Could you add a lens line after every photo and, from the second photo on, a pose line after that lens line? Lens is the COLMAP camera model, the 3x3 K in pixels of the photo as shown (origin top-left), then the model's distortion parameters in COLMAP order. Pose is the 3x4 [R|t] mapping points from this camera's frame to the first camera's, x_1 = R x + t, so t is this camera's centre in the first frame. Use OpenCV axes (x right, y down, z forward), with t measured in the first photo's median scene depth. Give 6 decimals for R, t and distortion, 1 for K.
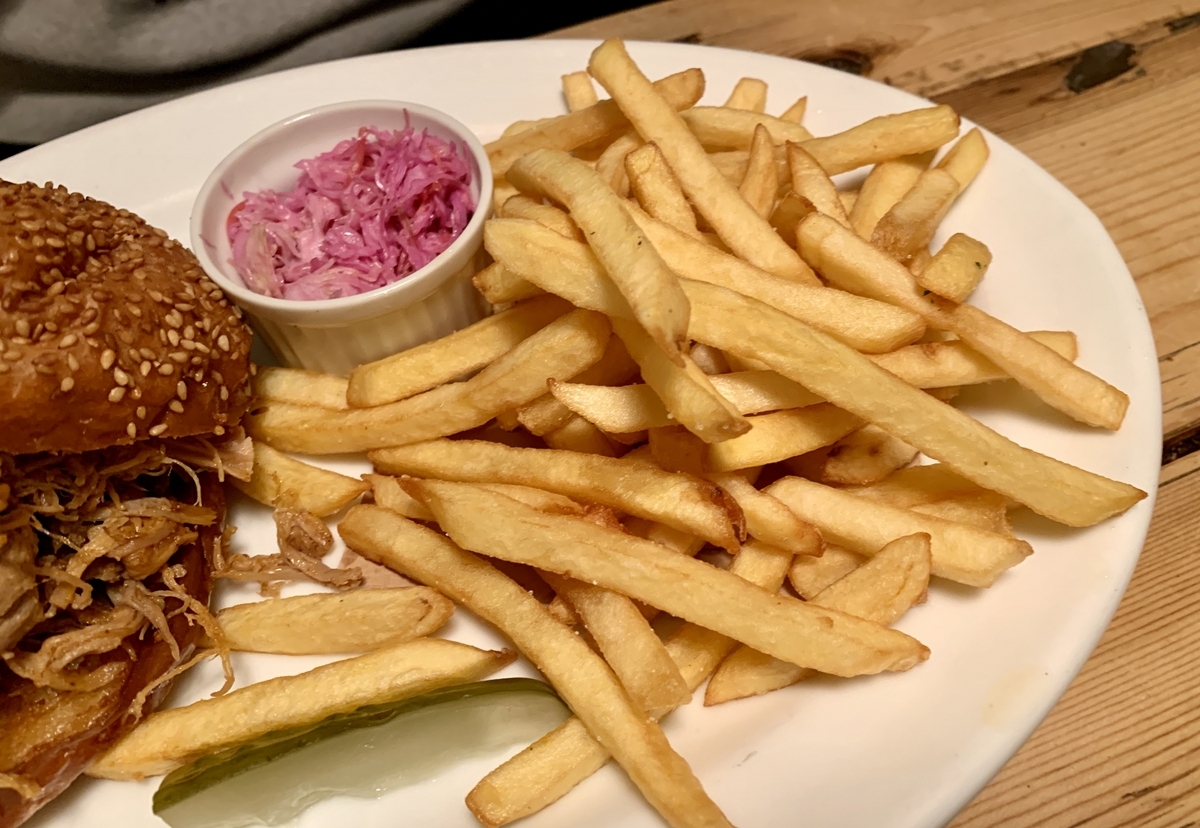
lens RADIAL K [[991.8, 0, 600.0], [0, 991.8, 414.0], [0, 0, 1]] dist [0.074847, -0.161071]
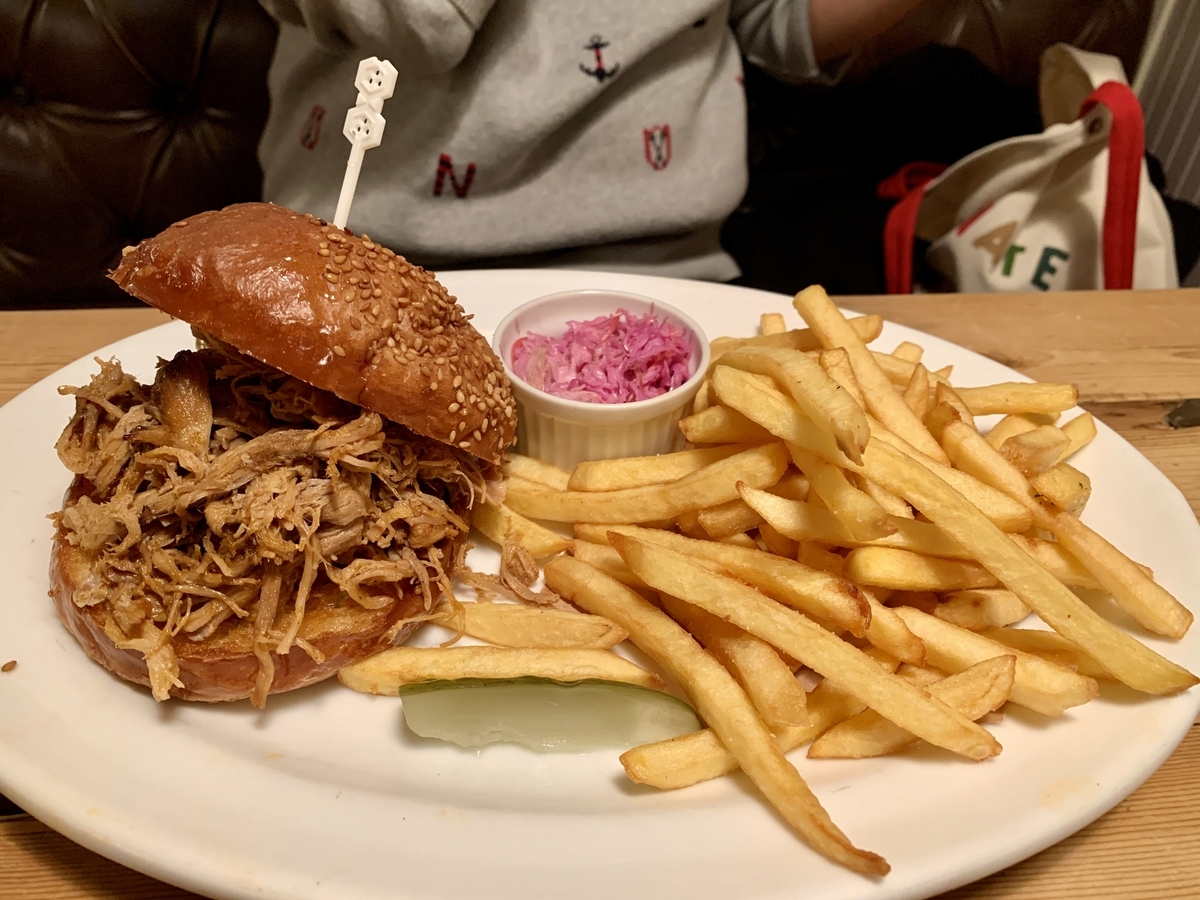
lens RADIAL K [[887.8, 0, 600.0], [0, 887.8, 450.0], [0, 0, 1]] dist [0.044077, -0.060627]
pose [[0.964072, 0.229658, -0.133502, -0.076992], [-0.253840, 0.944585, -0.208148, 0.206654], [0.078301, 0.234557, 0.968944, -0.175272]]
